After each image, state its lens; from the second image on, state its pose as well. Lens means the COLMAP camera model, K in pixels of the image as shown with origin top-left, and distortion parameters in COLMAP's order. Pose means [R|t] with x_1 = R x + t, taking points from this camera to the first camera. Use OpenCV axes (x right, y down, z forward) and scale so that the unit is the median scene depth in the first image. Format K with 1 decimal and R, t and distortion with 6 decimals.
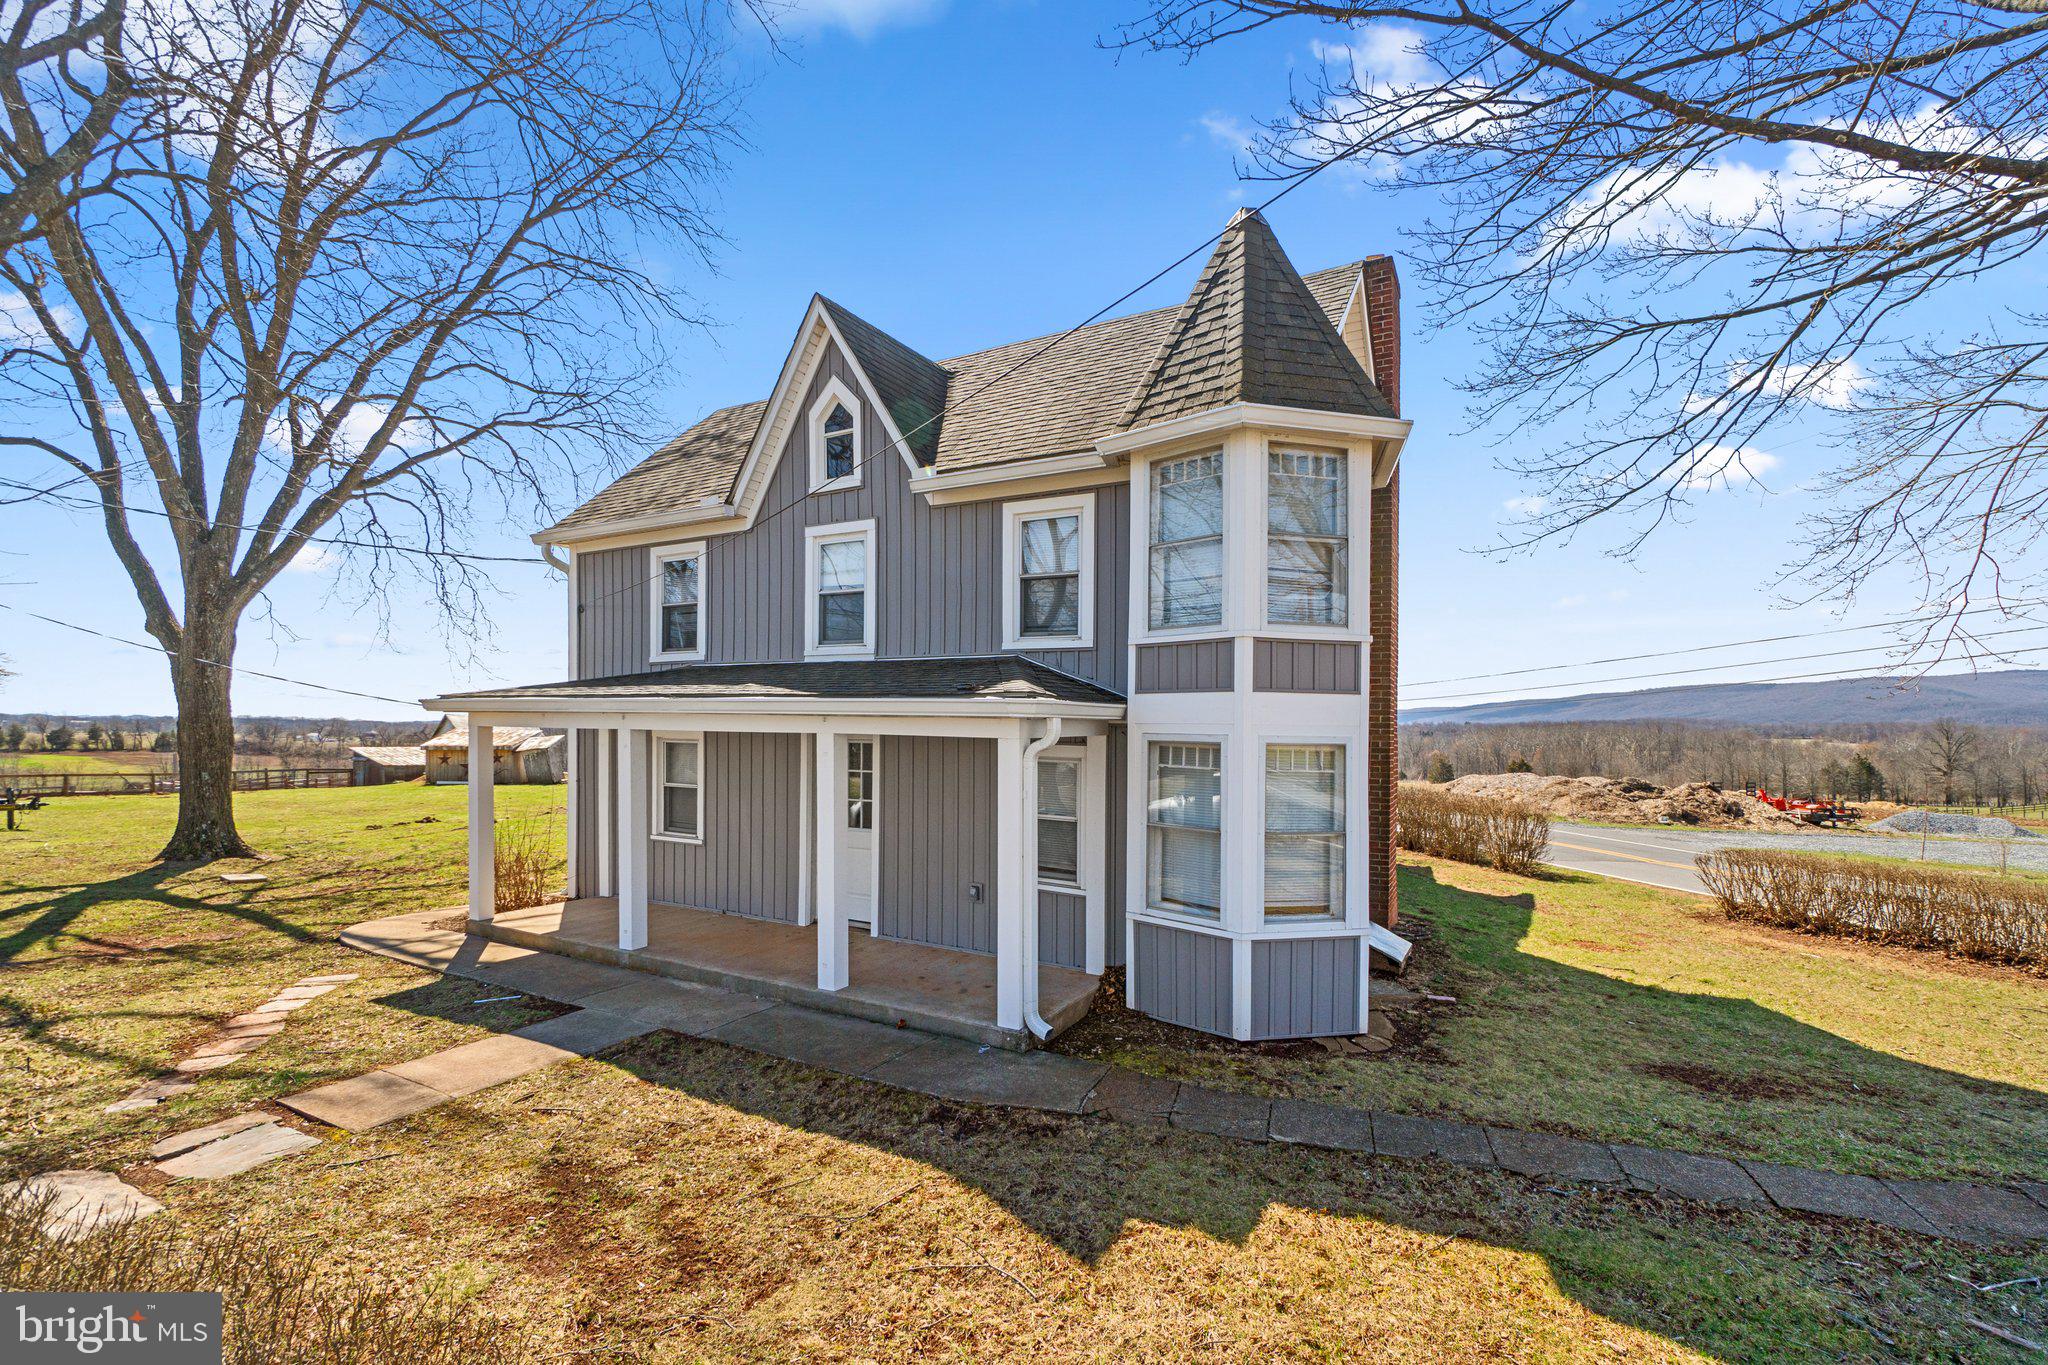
lens RADIAL K [[878.7, 0, 960.4], [0, 878.7, 752.5], [0, 0, 1]] dist [-0.007913, 0.002110]
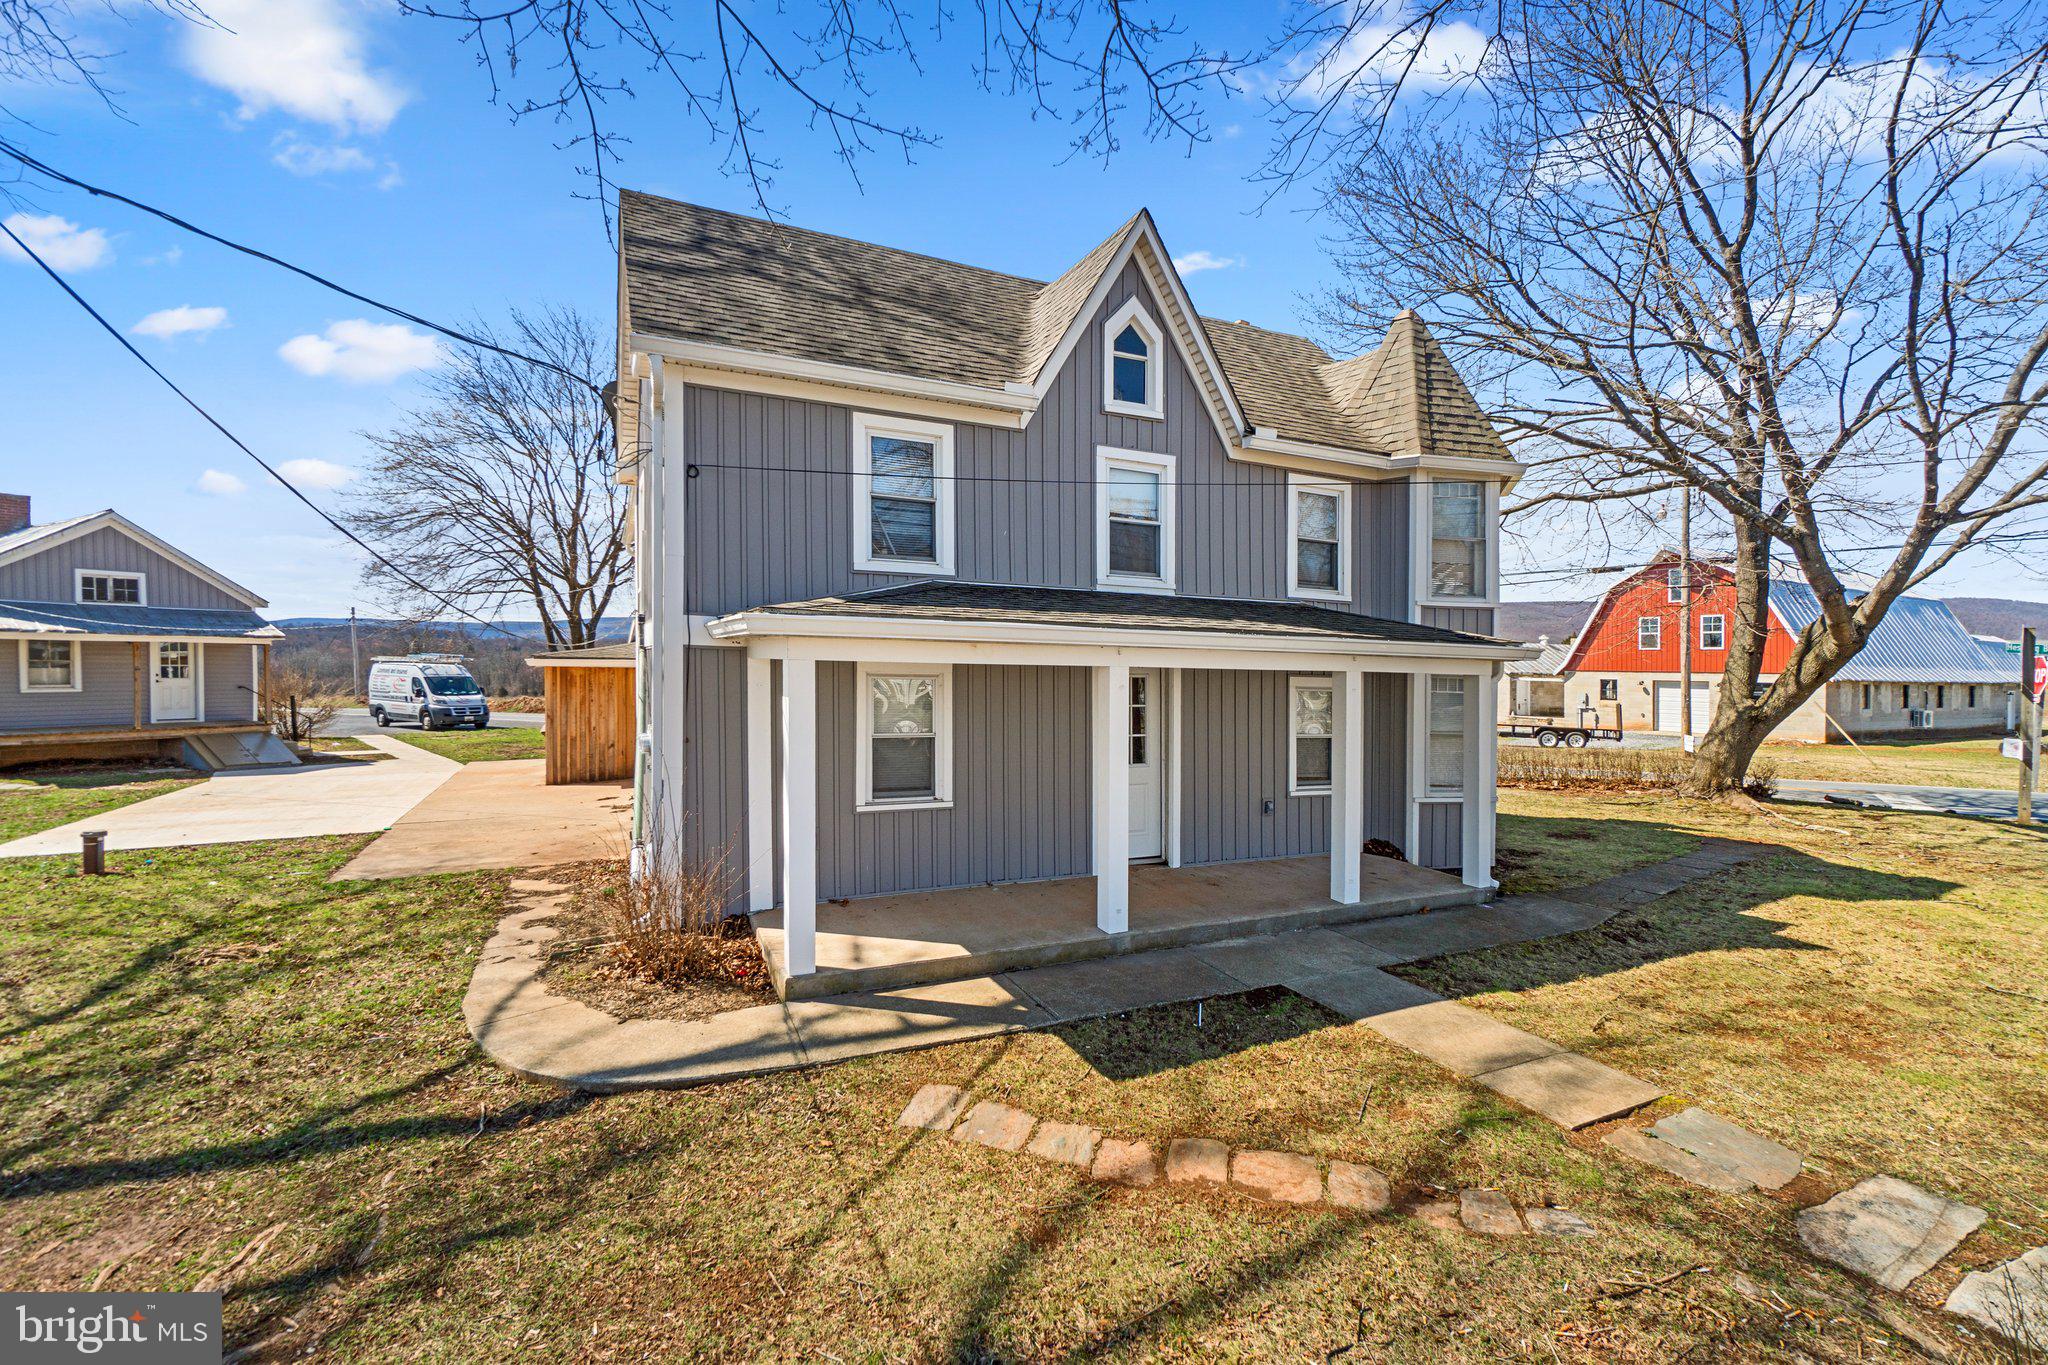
lens RADIAL K [[878.7, 0, 1014.7], [0, 878.7, 675.2], [0, 0, 1]] dist [-0.007913, 0.002110]
pose [[0.587261, -0.021211, 0.809119, -1.026492], [0.011931, 0.999775, 0.017549, -0.031612], [-0.809309, -0.000652, 0.587382, 0.547716]]
